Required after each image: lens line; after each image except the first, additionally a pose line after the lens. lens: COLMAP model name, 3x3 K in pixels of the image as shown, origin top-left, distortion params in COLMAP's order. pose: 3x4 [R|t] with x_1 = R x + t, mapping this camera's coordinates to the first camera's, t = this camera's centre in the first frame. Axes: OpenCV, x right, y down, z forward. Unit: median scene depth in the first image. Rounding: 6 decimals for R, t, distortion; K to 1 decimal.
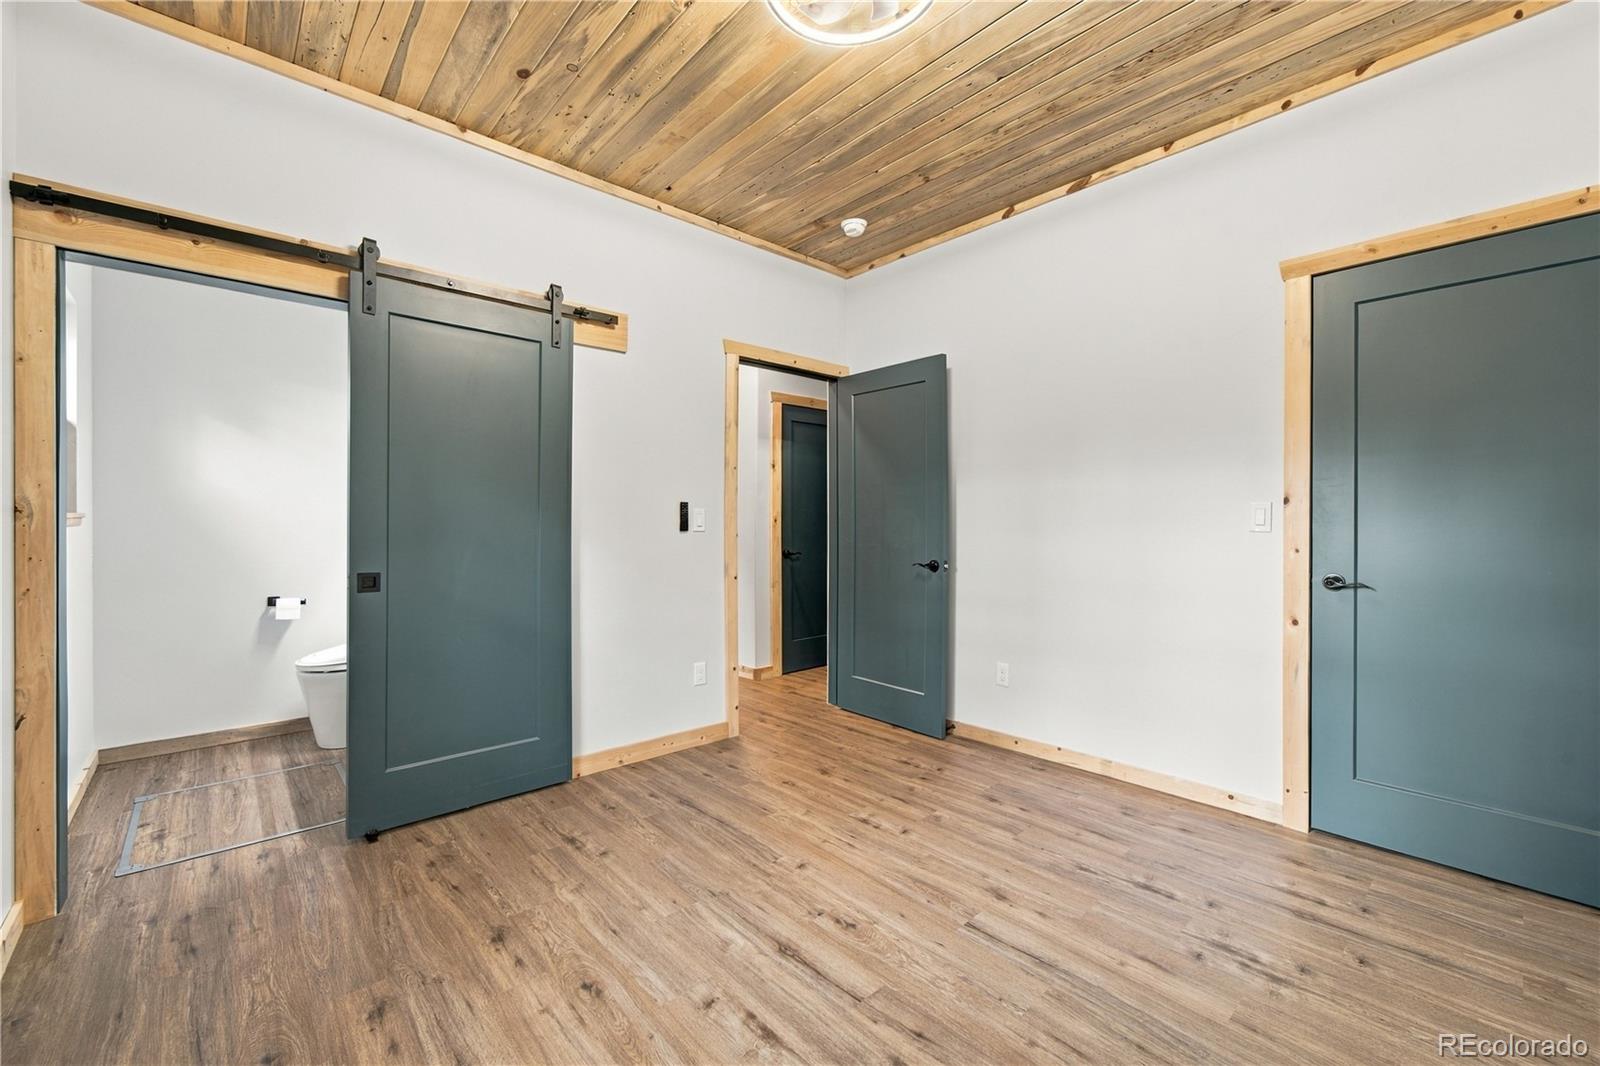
lens RADIAL K [[650.9, 0, 797.0], [0, 650.9, 535.2], [0, 0, 1]] dist [-0.027938, 0.016651]
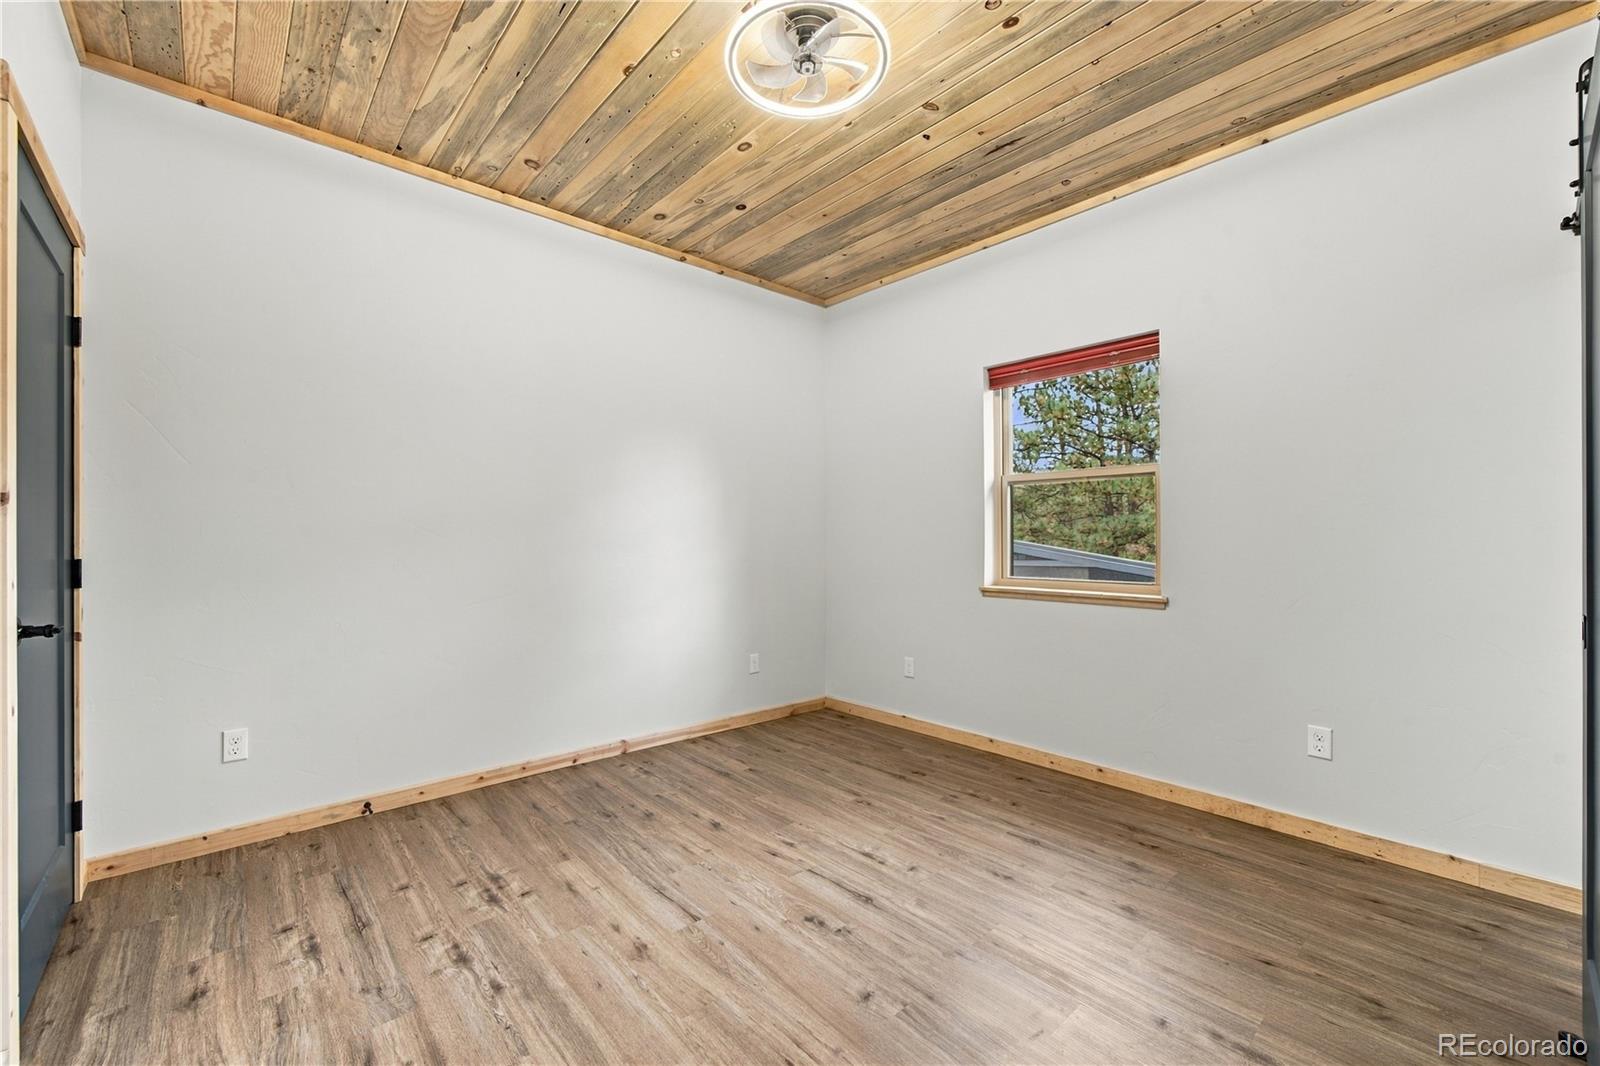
lens RADIAL K [[650.9, 0, 797.0], [0, 650.9, 535.2], [0, 0, 1]] dist [-0.027938, 0.016651]
pose [[-0.999985, 0.003047, 0.004570, 0.096686], [0.003101, 0.999925, 0.011870, -0.033918], [-0.004533, 0.011884, -0.999919, 2.054517]]
